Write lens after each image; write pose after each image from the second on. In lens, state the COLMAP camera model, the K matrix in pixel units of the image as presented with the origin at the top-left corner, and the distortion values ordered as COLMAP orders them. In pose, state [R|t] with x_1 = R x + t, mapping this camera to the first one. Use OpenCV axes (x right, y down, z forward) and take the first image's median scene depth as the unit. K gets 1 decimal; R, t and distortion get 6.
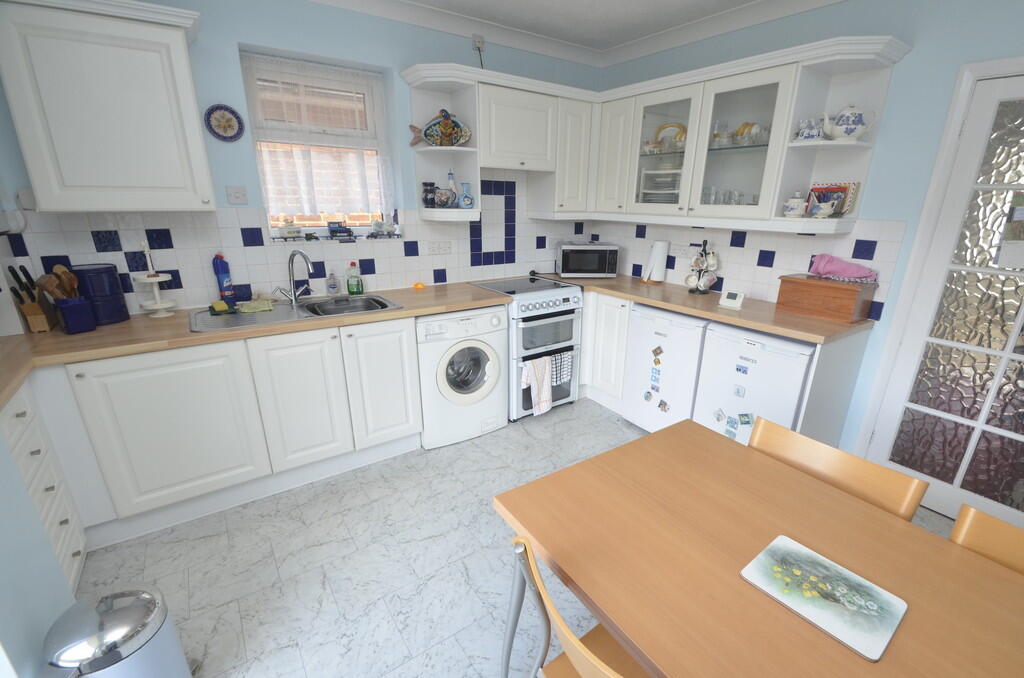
lens RADIAL K [[453.4, 0, 527.4], [0, 453.4, 361.7], [0, 0, 1]] dist [0.021225, -0.022385]
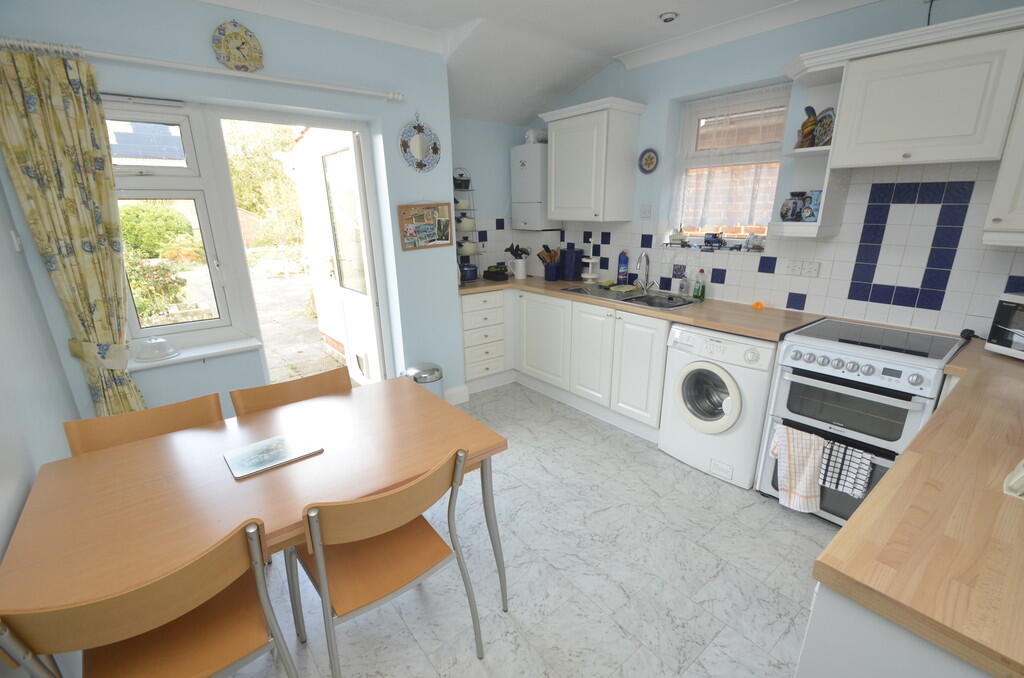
lens RADIAL K [[453.4, 0, 527.4], [0, 453.4, 361.7], [0, 0, 1]] dist [0.021225, -0.022385]
pose [[0.056632, 0.298205, -0.952820, 0.719280], [-0.332806, 0.905408, 0.263585, -0.167715], [0.941293, 0.302176, 0.150520, 0.509536]]
